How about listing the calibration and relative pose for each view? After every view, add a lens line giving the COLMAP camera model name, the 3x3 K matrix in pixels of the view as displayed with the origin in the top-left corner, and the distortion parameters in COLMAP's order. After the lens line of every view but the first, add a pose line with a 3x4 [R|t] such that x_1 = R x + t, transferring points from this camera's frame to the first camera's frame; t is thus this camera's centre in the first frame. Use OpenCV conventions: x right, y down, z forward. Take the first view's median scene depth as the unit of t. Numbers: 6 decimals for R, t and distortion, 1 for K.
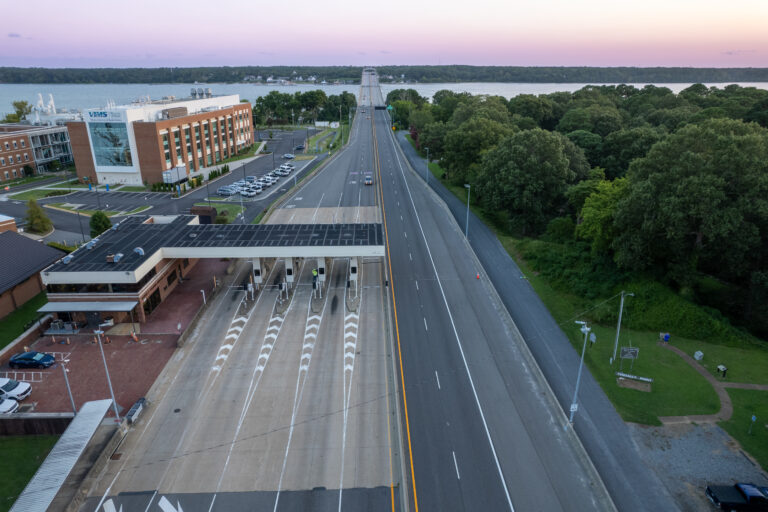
lens RADIAL K [[483.0, 0, 385.6], [0, 483.0, 266.1], [0, 0, 1]] dist [-0.074667, 0.065603]
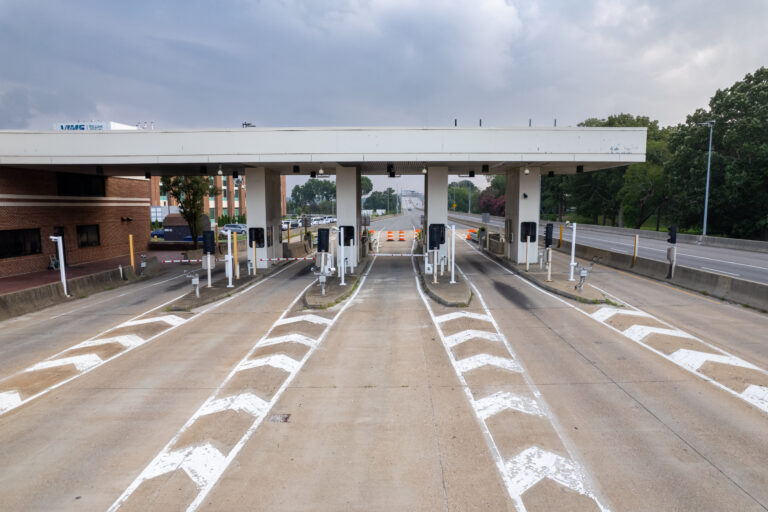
lens RADIAL K [[483.0, 0, 385.6], [0, 483.0, 266.1], [0, 0, 1]] dist [-0.074667, 0.065603]
pose [[0.998151, -0.000166, -0.060784, -0.176647], [-0.016846, 0.960071, -0.279248, 0.156004], [0.058403, 0.279755, 0.958293, 0.787107]]
